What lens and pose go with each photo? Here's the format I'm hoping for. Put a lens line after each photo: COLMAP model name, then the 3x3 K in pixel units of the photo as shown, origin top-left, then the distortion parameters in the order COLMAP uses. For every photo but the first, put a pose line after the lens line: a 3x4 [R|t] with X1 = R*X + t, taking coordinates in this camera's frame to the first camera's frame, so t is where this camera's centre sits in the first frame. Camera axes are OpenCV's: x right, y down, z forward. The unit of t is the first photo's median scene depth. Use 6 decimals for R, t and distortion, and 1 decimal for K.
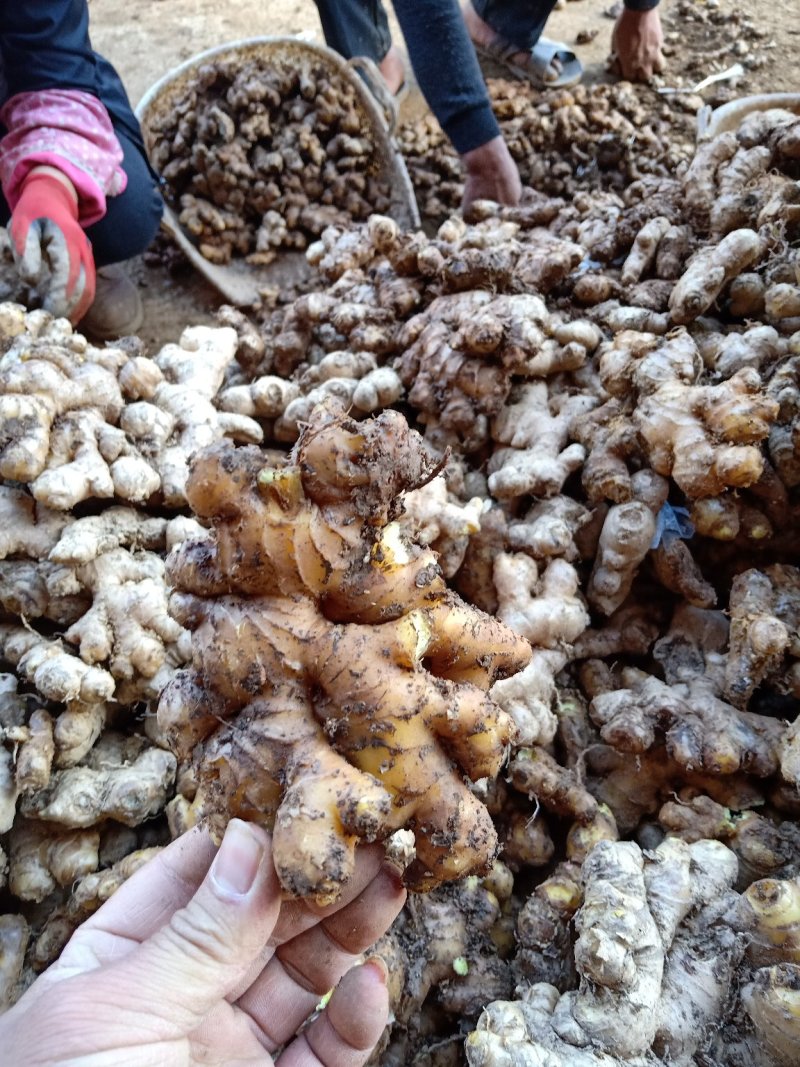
lens RADIAL K [[796.2, 0, 400.0], [0, 796.2, 533.5], [0, 0, 1]] dist [0.089849, -0.137026]
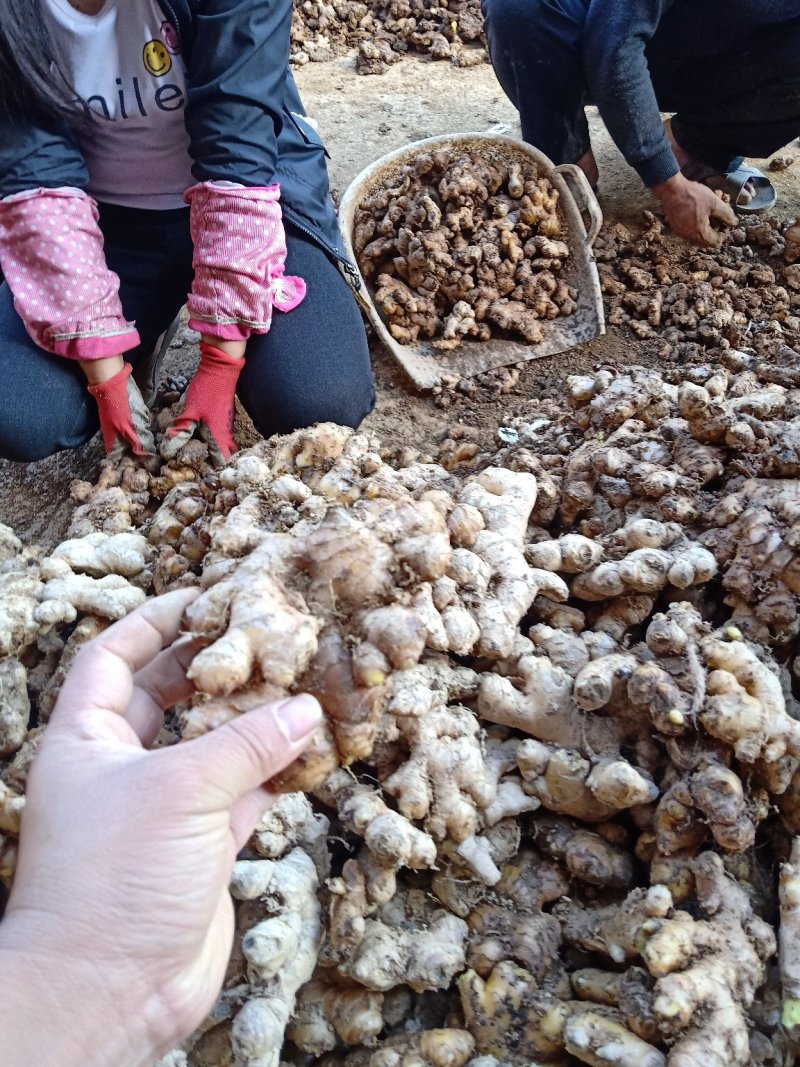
lens RADIAL K [[796.2, 0, 400.0], [0, 796.2, 533.5], [0, 0, 1]] dist [0.089849, -0.137026]
pose [[0.986650, 0.156570, -0.044801, -0.150668], [-0.158553, 0.986335, -0.044778, -0.052272], [0.037178, 0.051283, 0.997992, -0.001782]]
